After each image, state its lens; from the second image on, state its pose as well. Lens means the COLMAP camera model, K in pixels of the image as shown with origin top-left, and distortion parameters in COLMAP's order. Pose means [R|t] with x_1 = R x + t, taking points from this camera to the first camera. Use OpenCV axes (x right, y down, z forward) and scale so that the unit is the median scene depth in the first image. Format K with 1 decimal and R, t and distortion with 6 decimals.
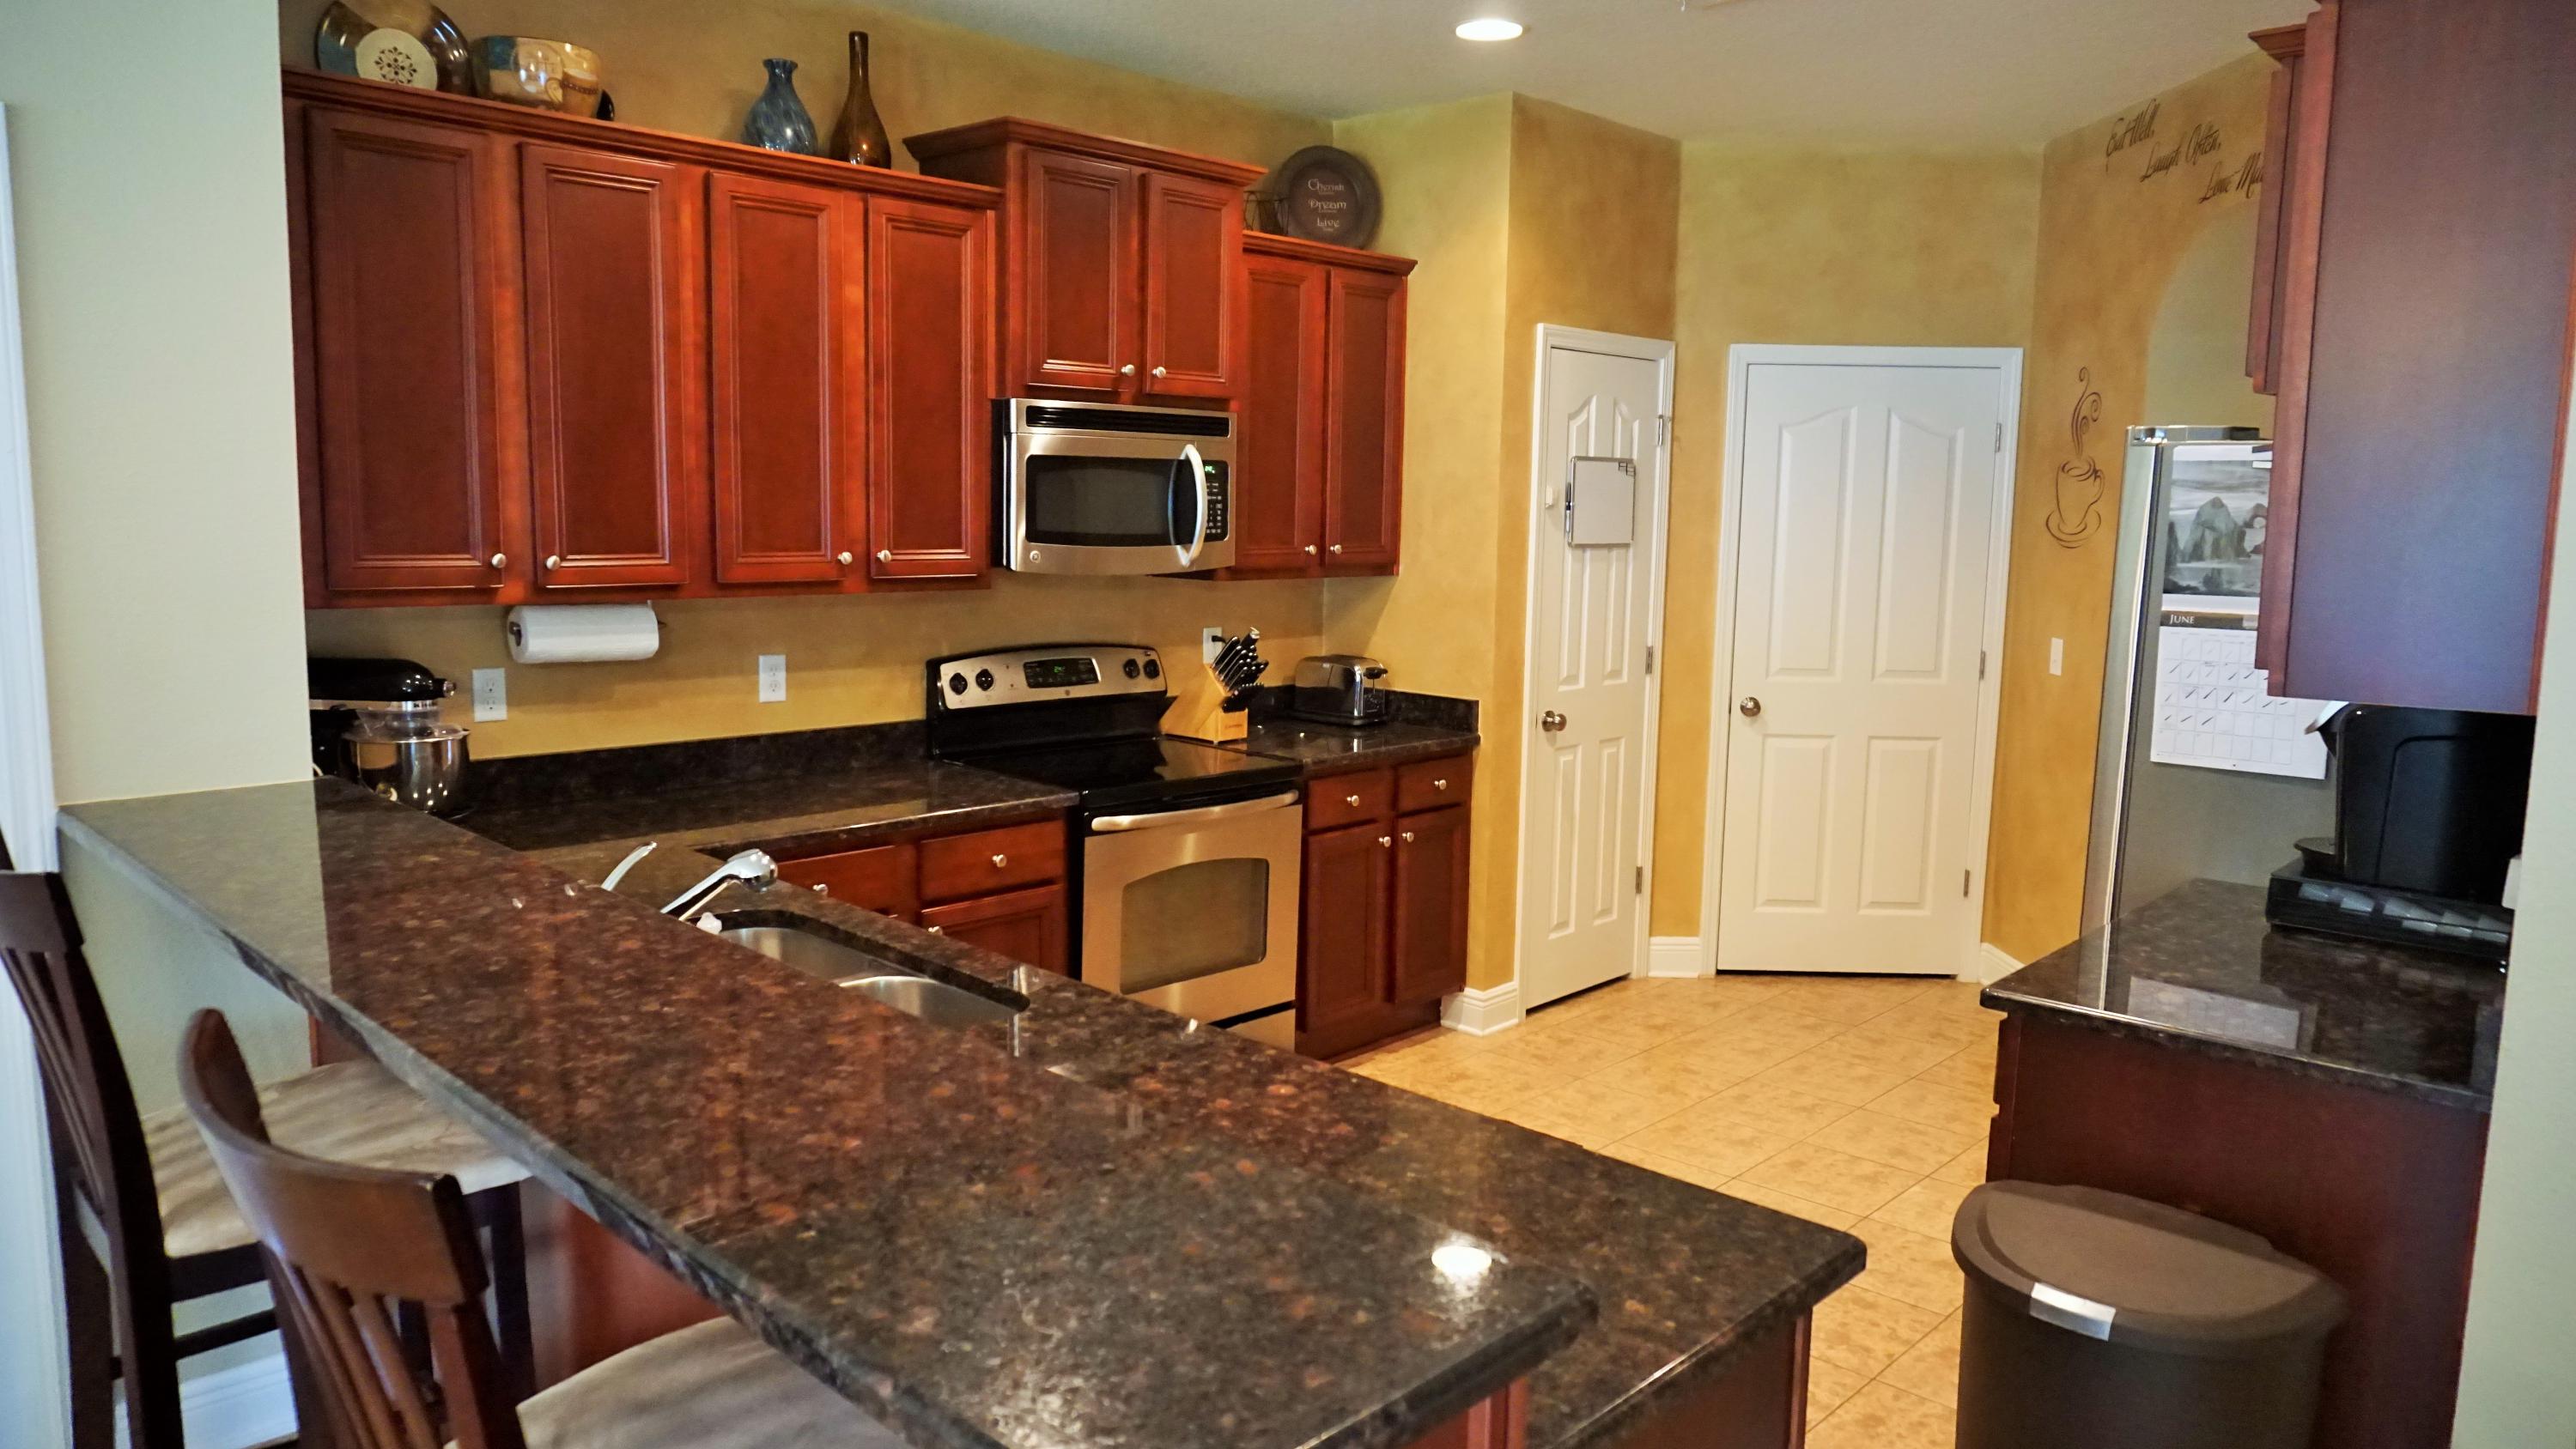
lens RADIAL K [[1741.4, 0, 1297.7], [0, 1741.4, 724.5], [0, 0, 1]] dist [-0.026410, 0.034958]
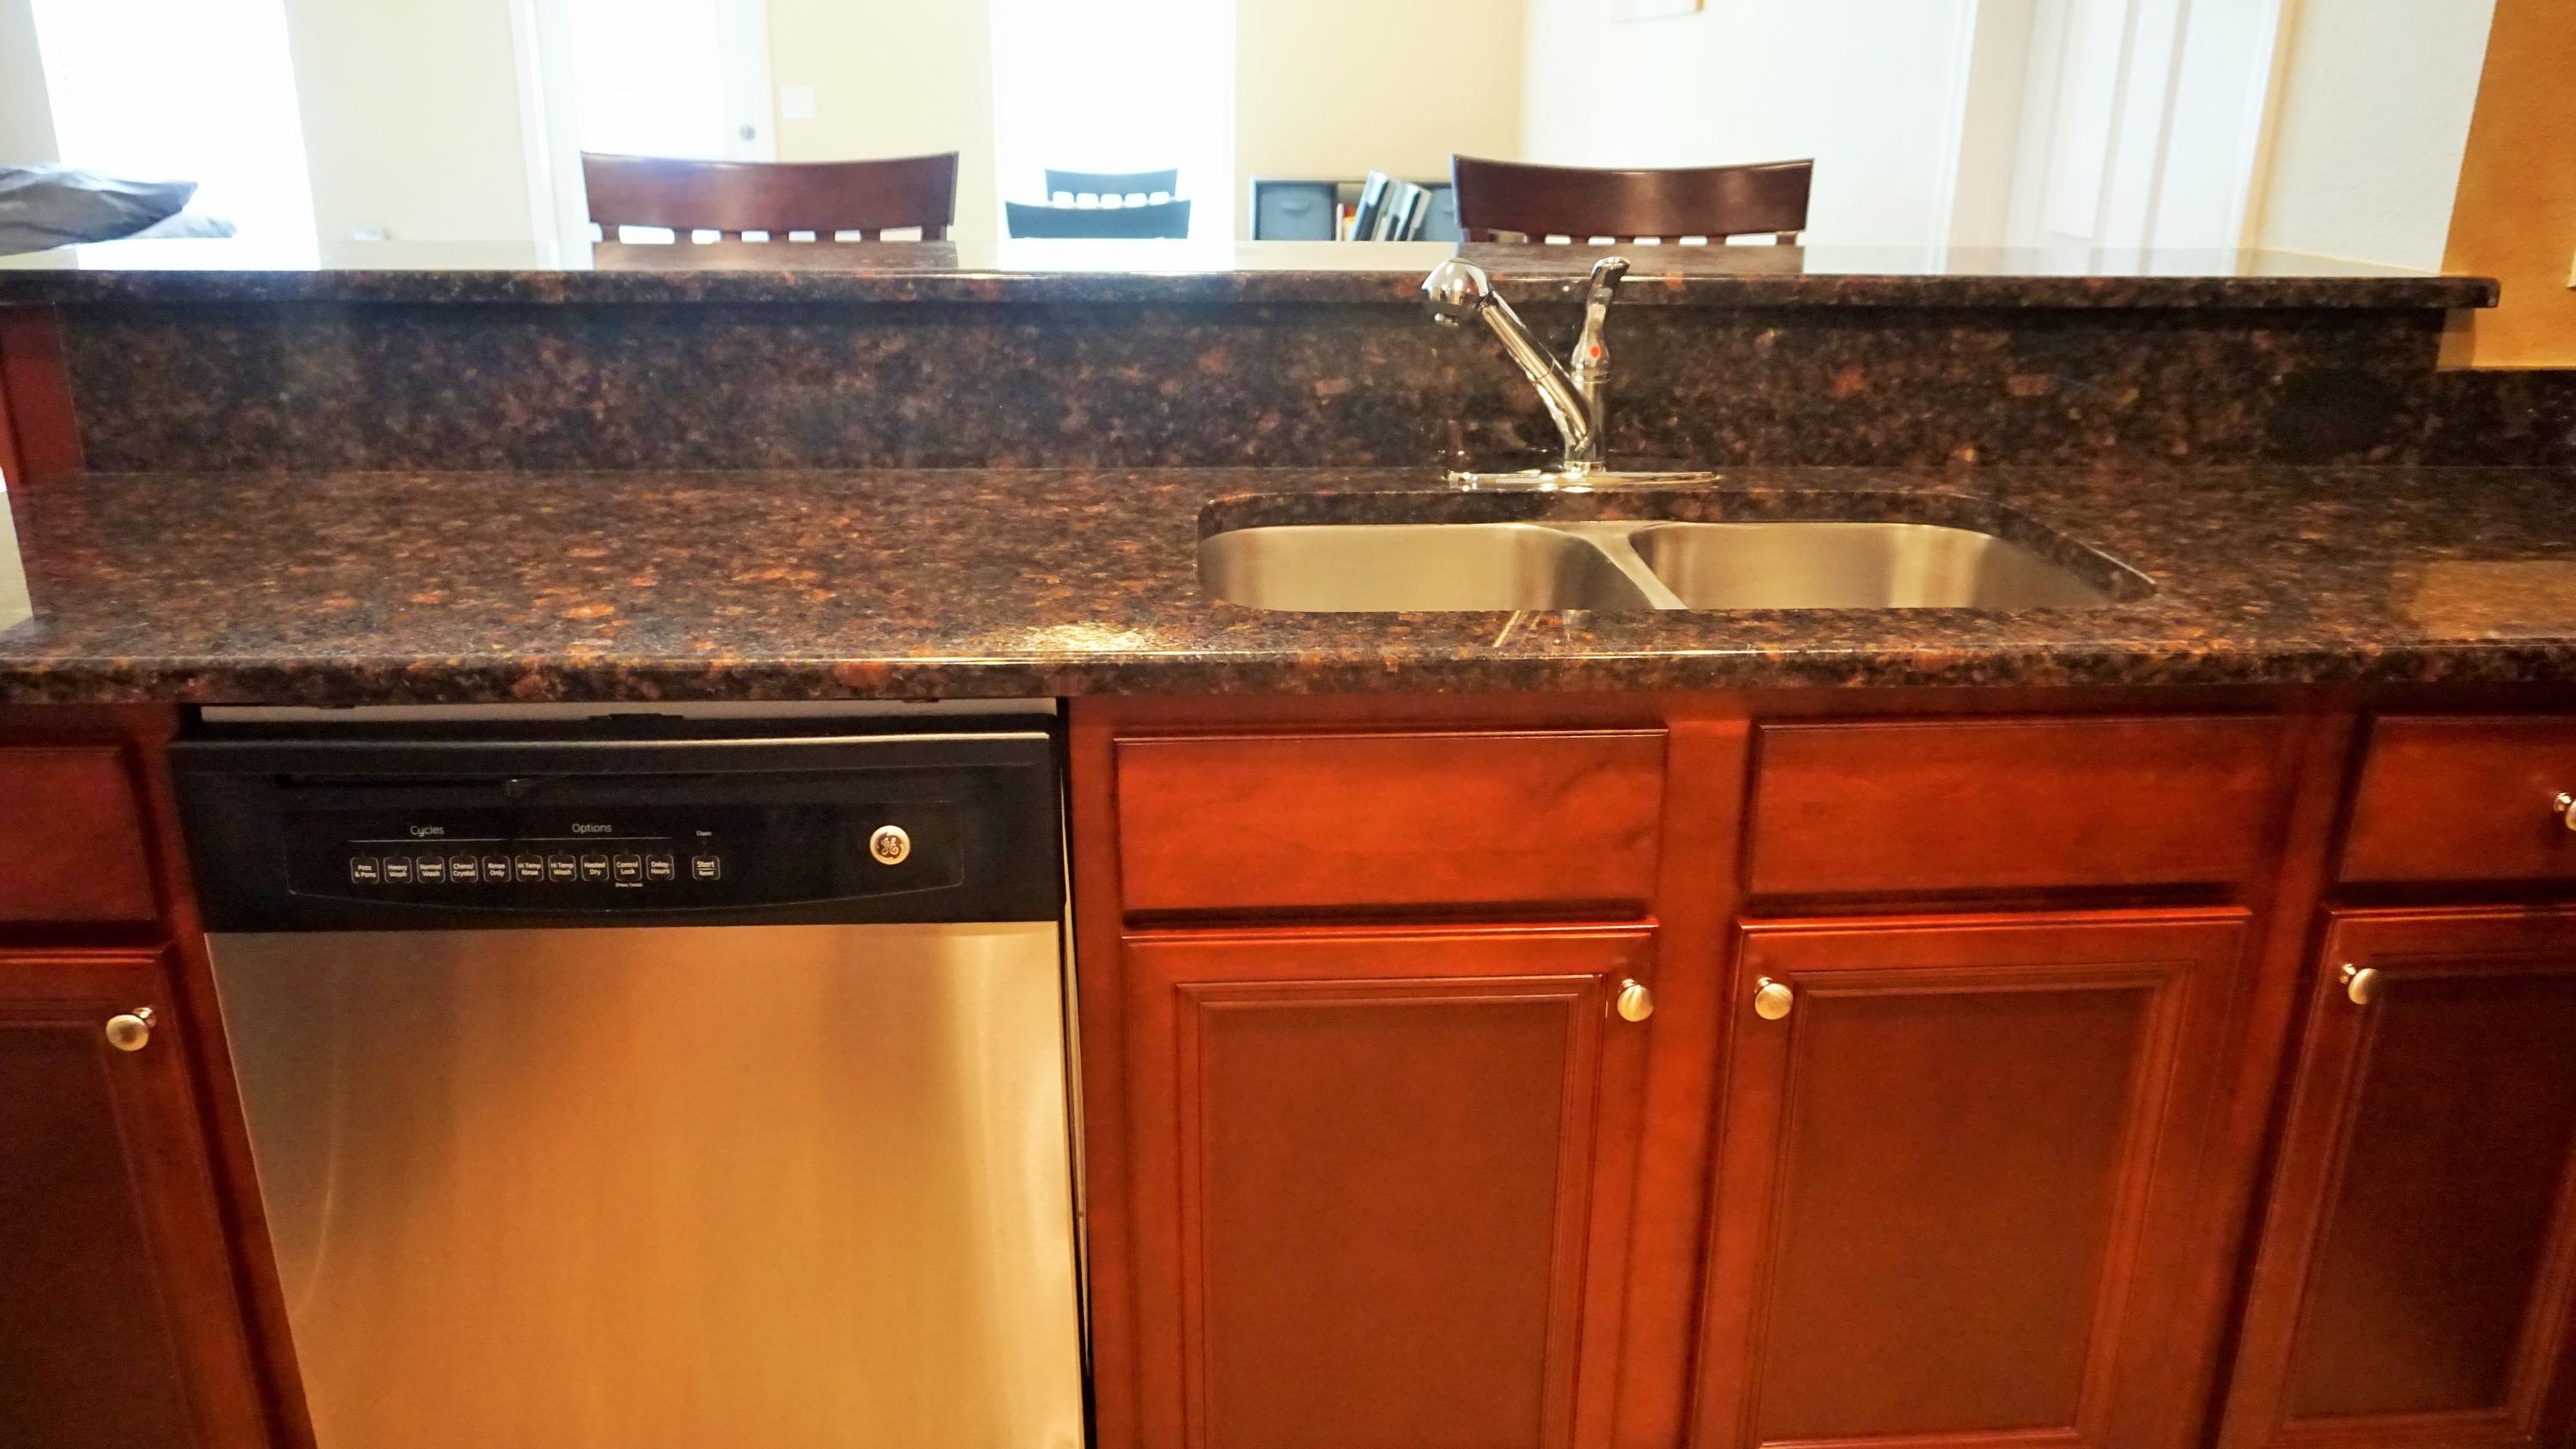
lens RADIAL K [[1872.6, 0, 1296.4], [0, 1872.6, 723.7], [0, 0, 1]] dist [-0.043242, 0.030665]
pose [[-0.683739, 0.210670, -0.698655, 0.128264], [-0.121476, 0.911202, 0.393643, -0.019622], [0.719544, 0.354019, -0.597433, 0.702947]]
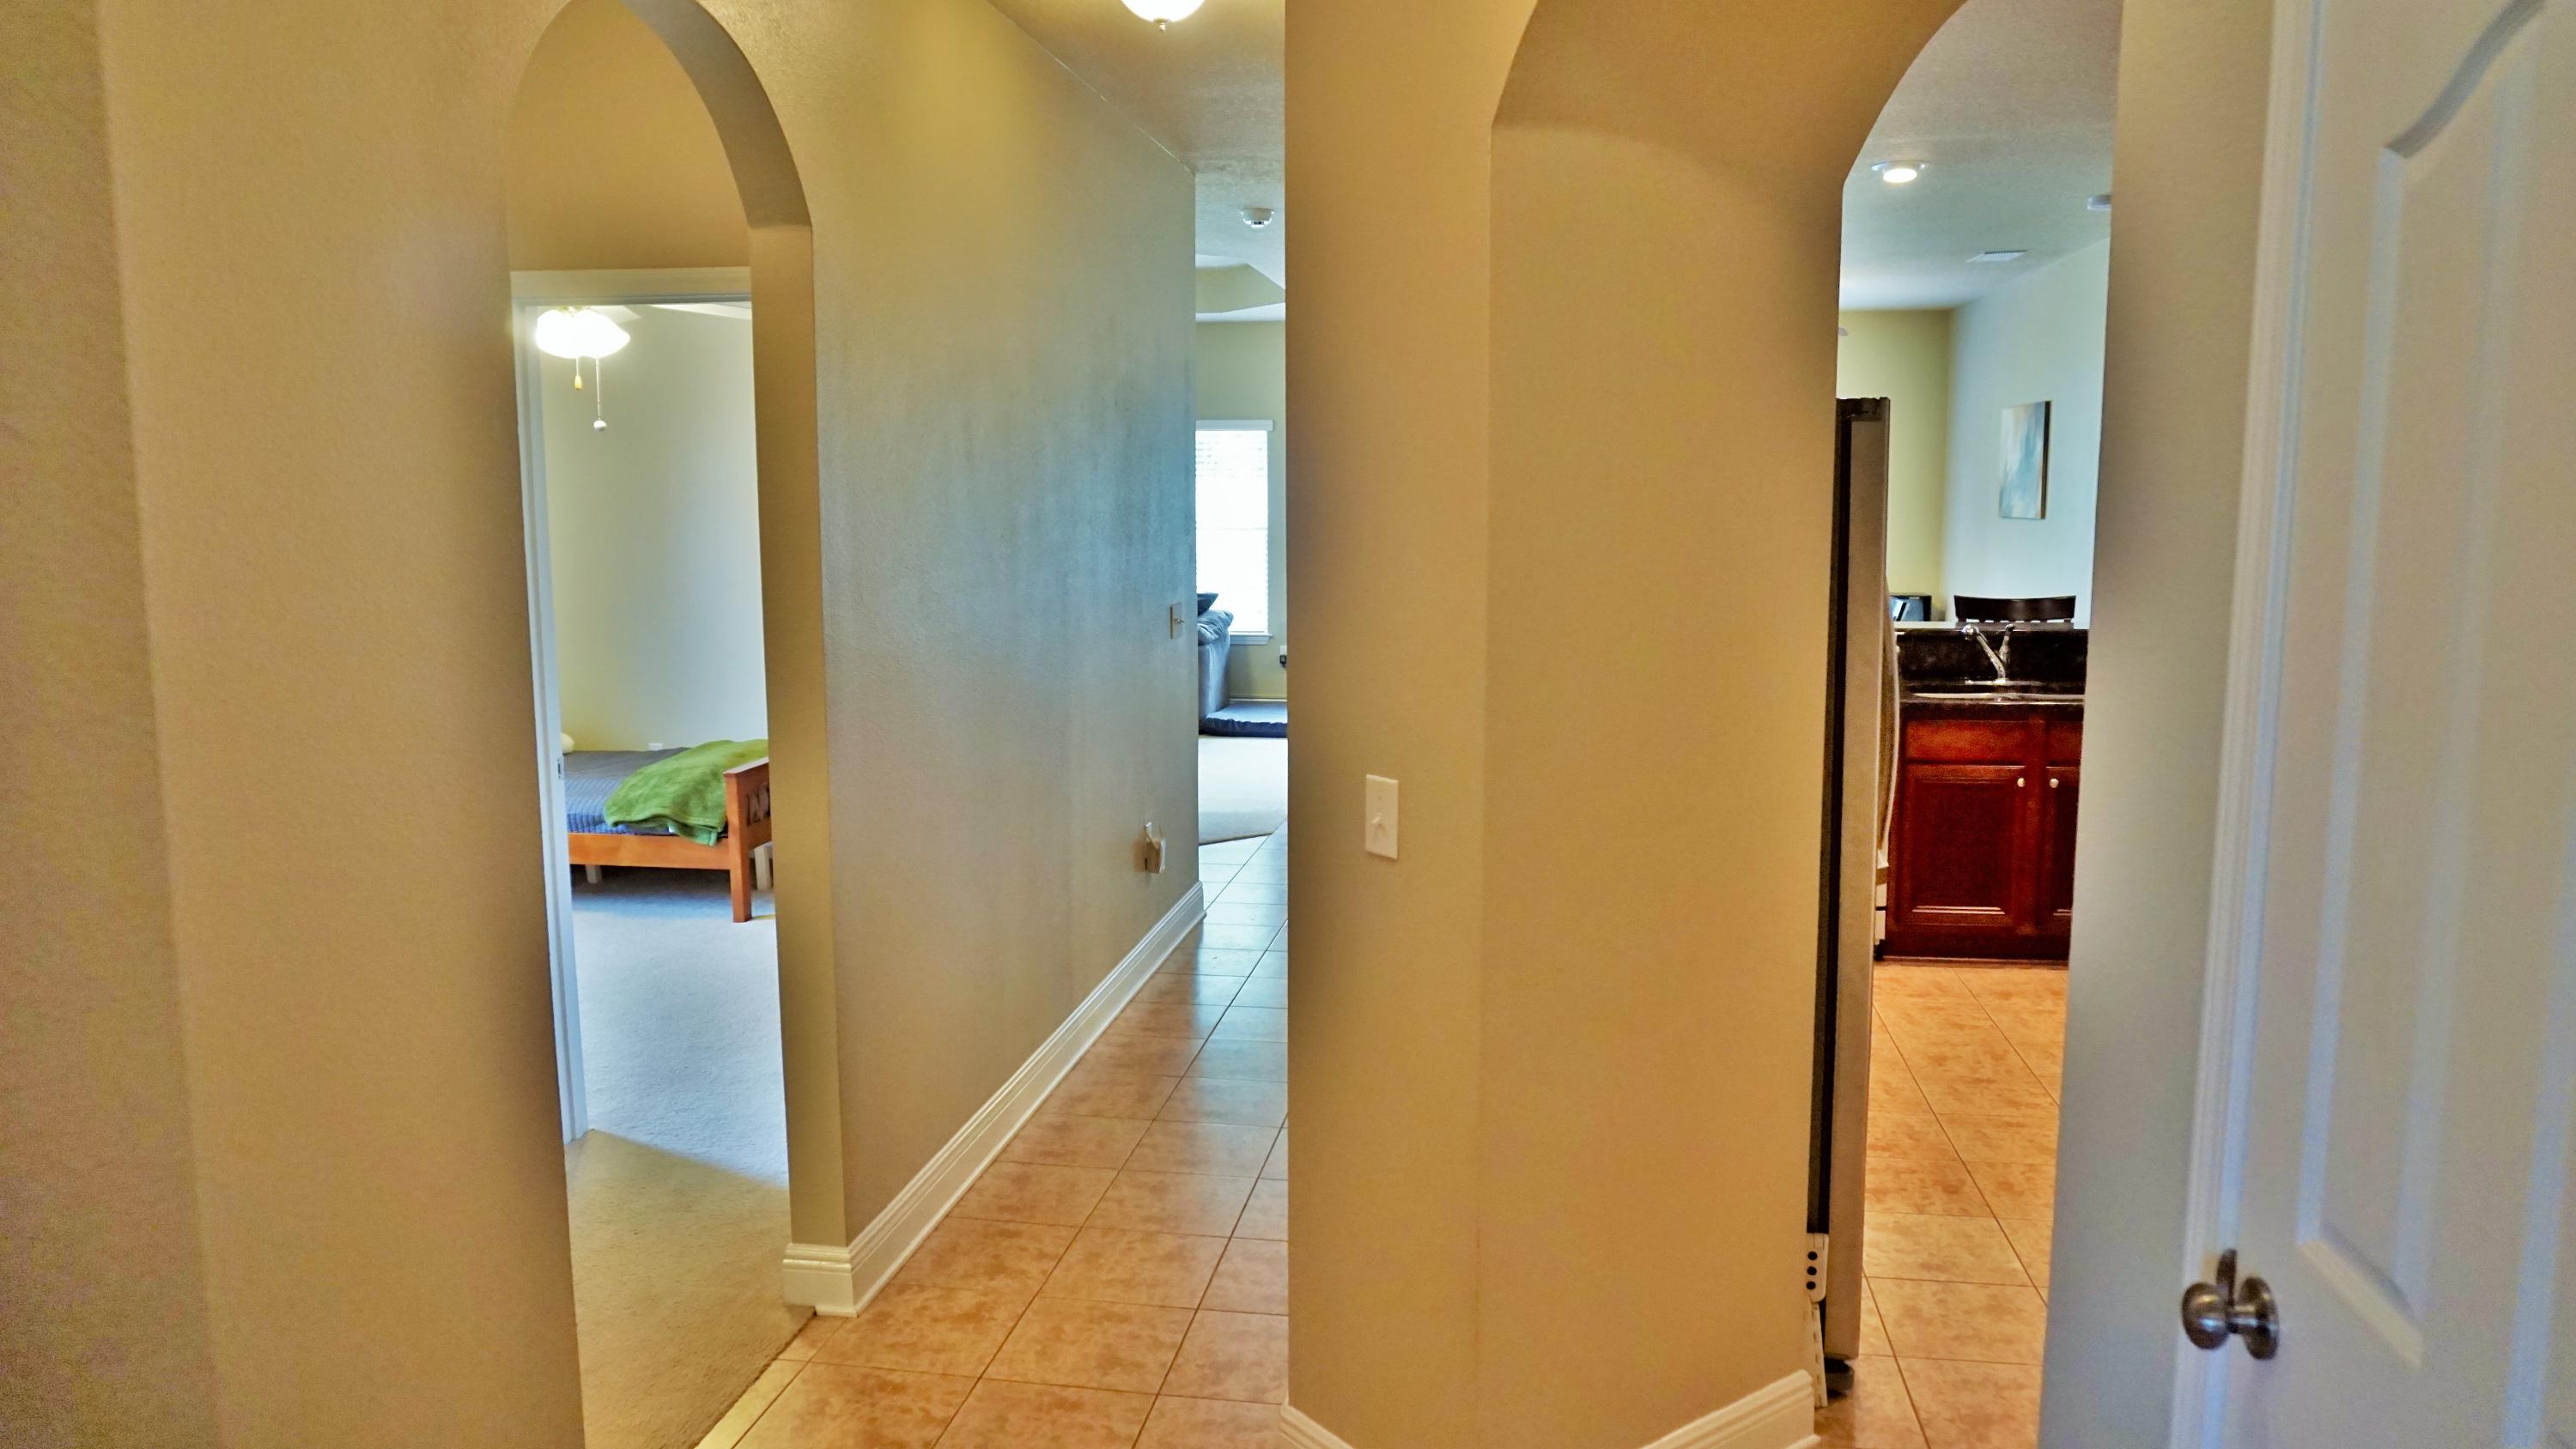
lens RADIAL K [[1741.4, 0, 1299.7], [0, 1741.4, 709.8], [0, 0, 1]] dist [-0.026410, 0.034958]
pose [[-0.820867, 0.053579, -0.568601, 1.018982], [-0.088259, 0.971729, 0.218982, -0.146008], [0.564259, 0.229939, -0.792931, 1.259430]]
